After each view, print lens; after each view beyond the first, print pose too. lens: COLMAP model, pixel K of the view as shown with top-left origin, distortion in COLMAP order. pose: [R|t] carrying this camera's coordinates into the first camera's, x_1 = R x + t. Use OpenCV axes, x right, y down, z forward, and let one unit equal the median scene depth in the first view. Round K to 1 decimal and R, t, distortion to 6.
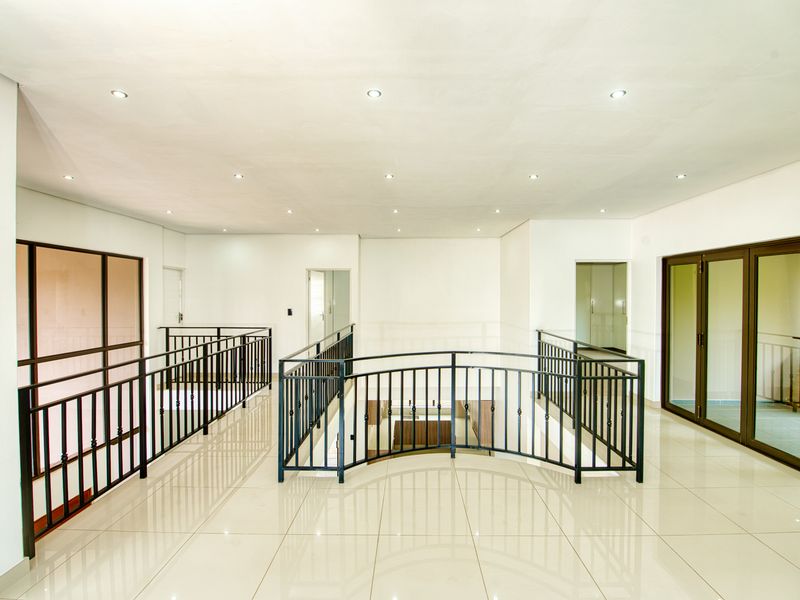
lens RADIAL K [[373.0, 0, 400.0], [0, 373.0, 300.0], [0, 0, 1]] dist [-0.029769, -0.000460]
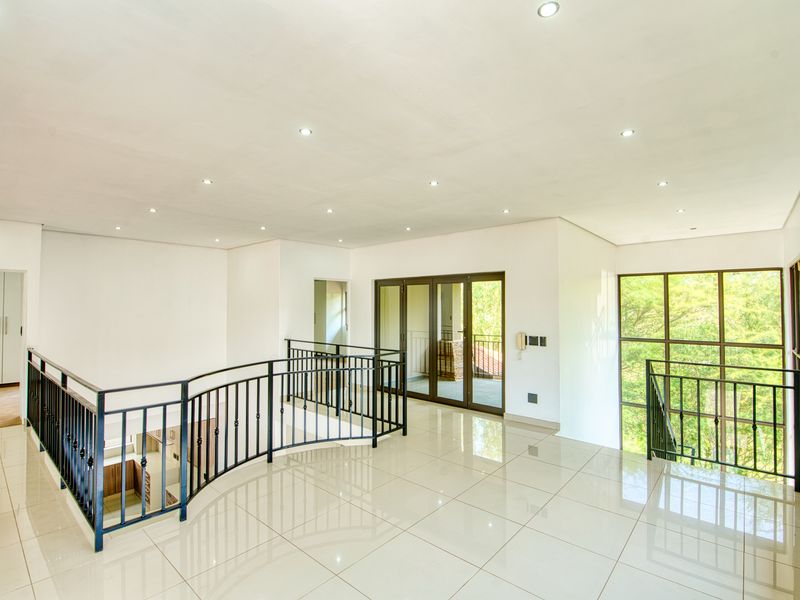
lens RADIAL K [[373.0, 0, 400.0], [0, 373.0, 300.0], [0, 0, 1]] dist [-0.029769, -0.000460]
pose [[0.655352, 0.013236, 0.755207, -0.329981], [0.013242, 0.999491, -0.029009, 0.001069], [-0.755207, 0.029012, 0.654844, 0.020560]]
